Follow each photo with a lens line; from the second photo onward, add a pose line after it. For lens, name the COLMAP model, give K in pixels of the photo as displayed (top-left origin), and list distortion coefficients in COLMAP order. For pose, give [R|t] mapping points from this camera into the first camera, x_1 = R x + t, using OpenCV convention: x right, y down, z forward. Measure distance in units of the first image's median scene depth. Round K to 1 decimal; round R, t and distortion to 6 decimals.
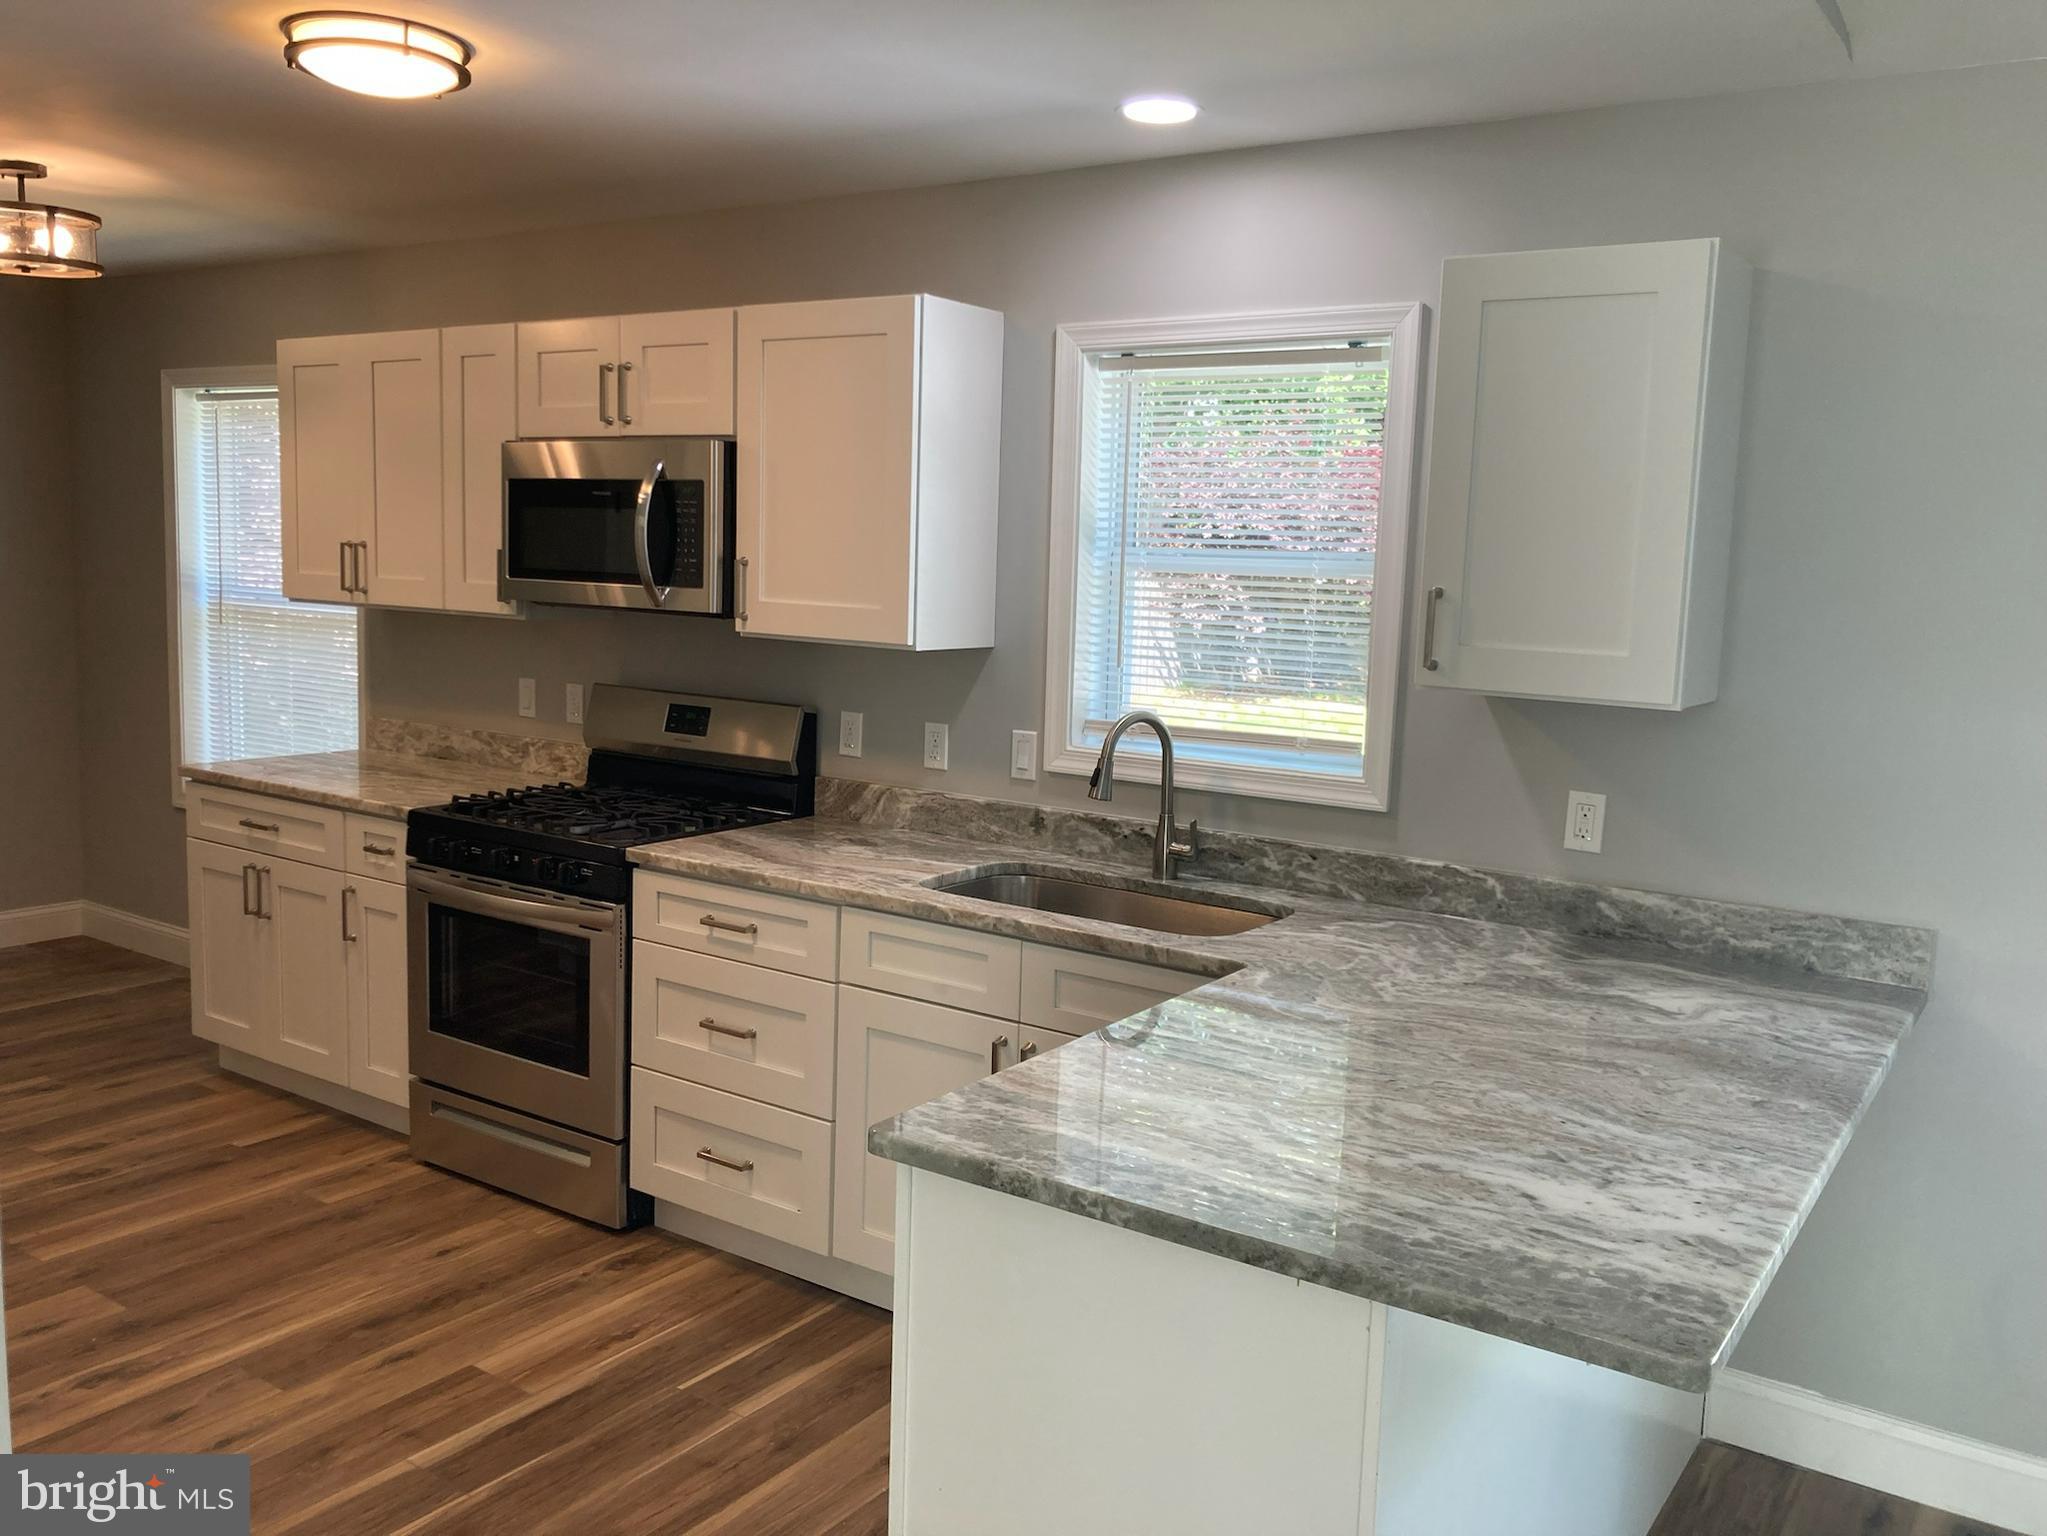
lens RADIAL K [[1685.7, 0, 1023.5], [0, 1685.7, 768.0], [0, 0, 1]] dist [0.153465, -0.362377]
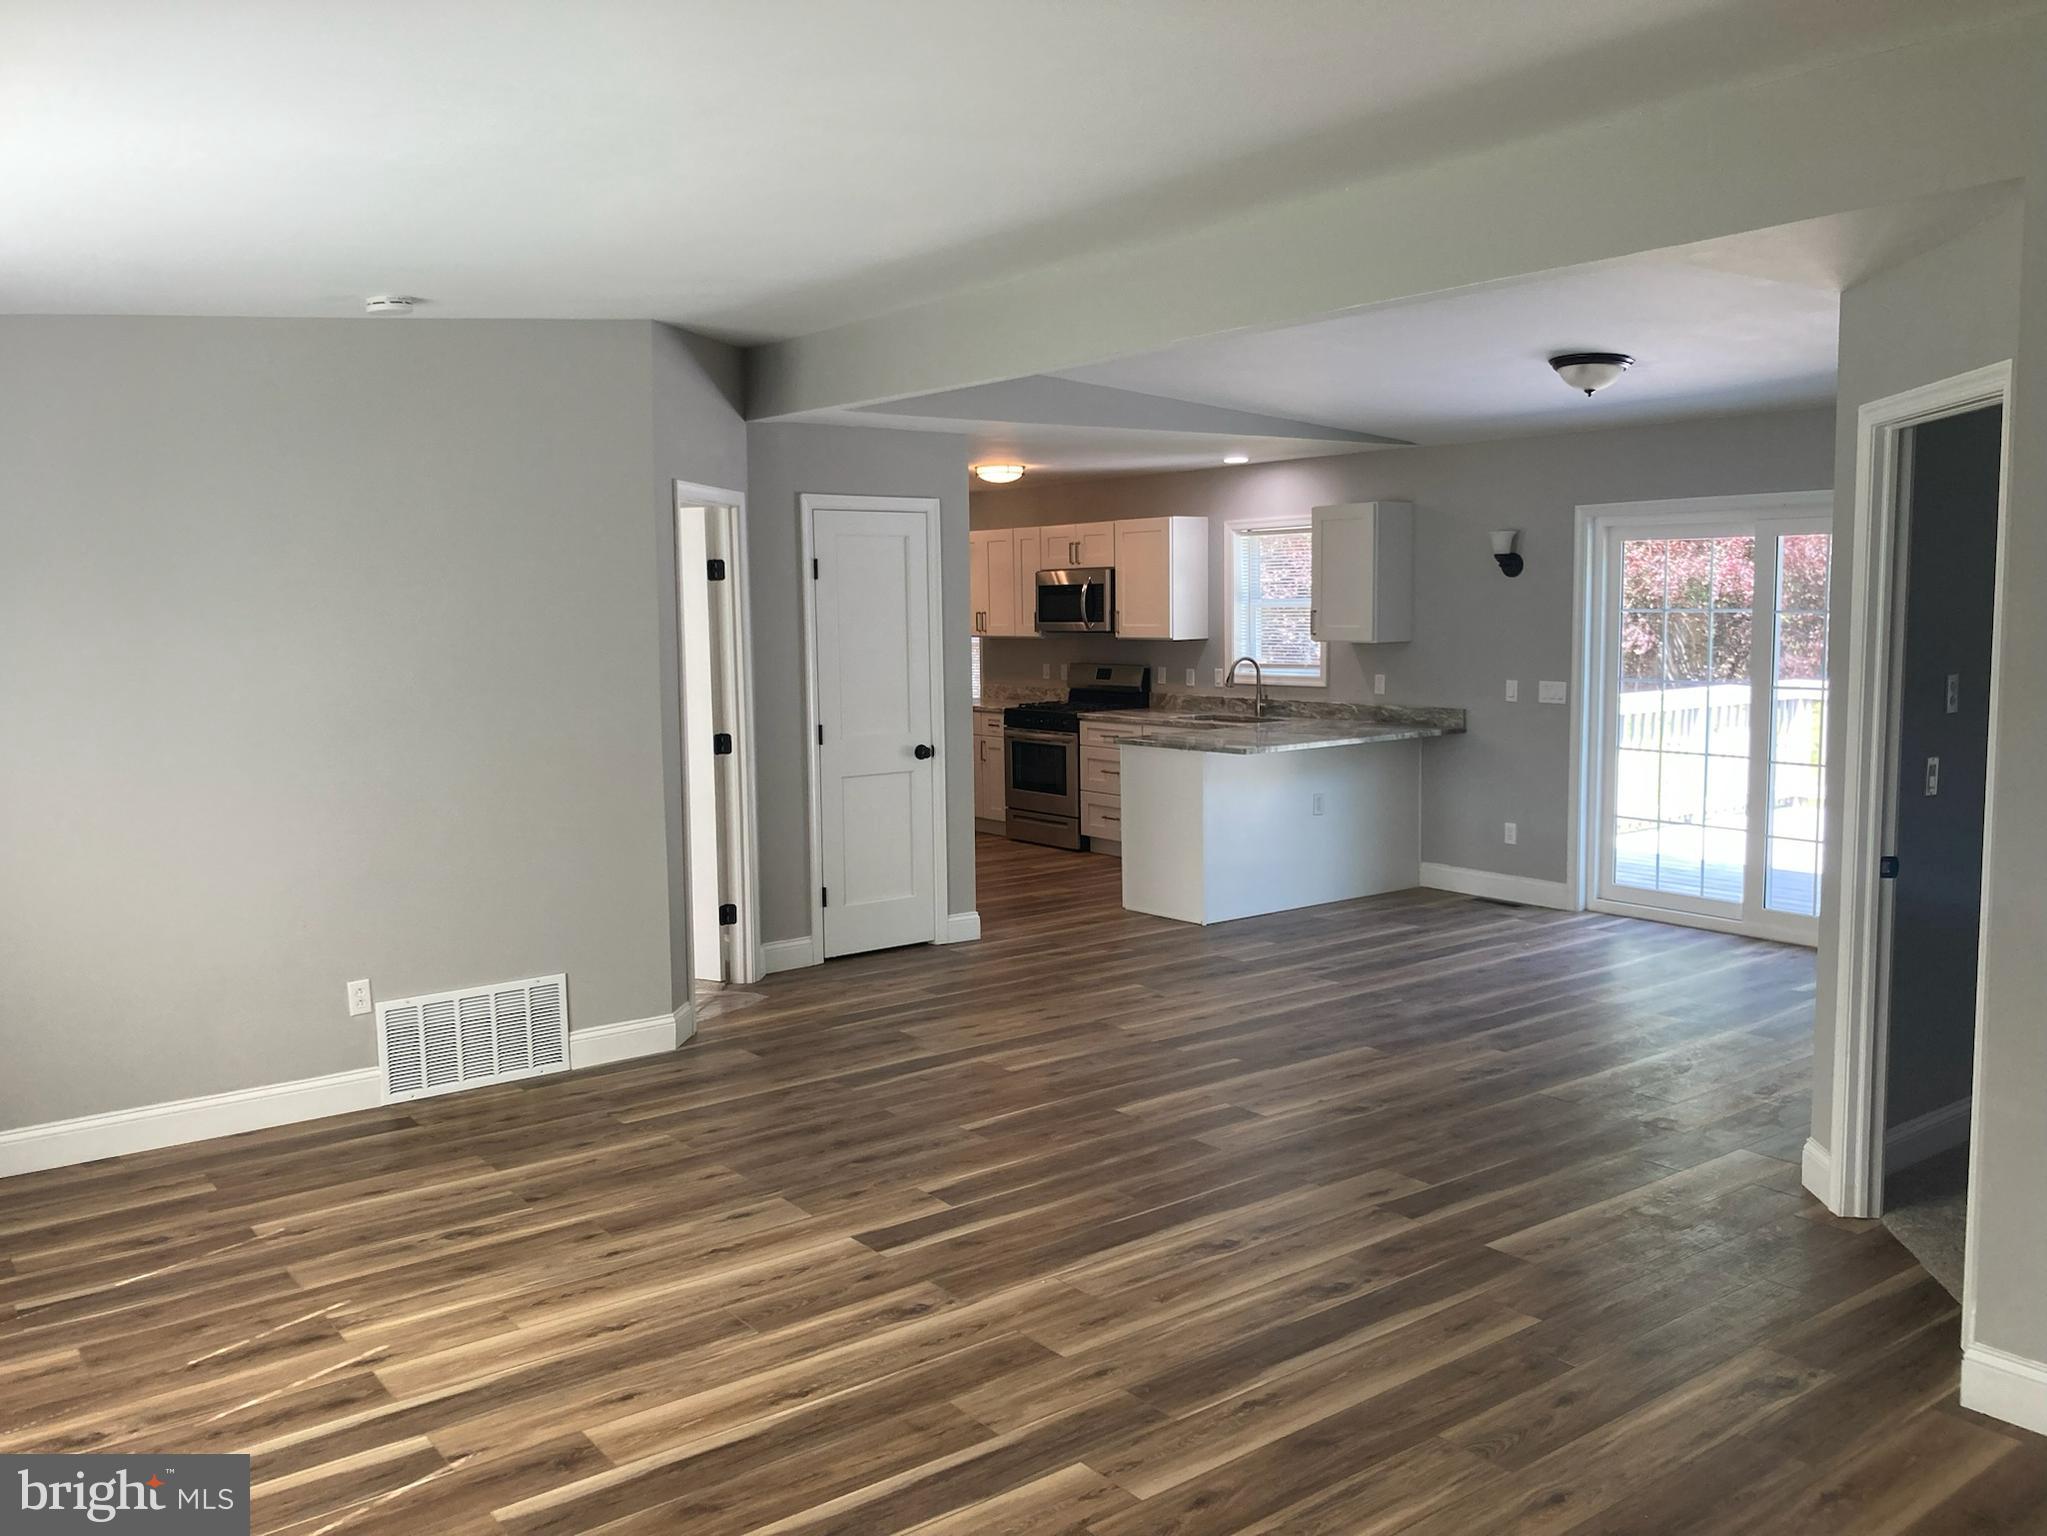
lens RADIAL K [[1685.7, 0, 1023.5], [0, 1685.7, 768.0], [0, 0, 1]] dist [0.153465, -0.362377]
pose [[0.952813, -0.018961, -0.302965, 0.512485], [0.010698, 0.999525, -0.028911, 0.209021], [0.303369, 0.024305, 0.952563, -1.647472]]
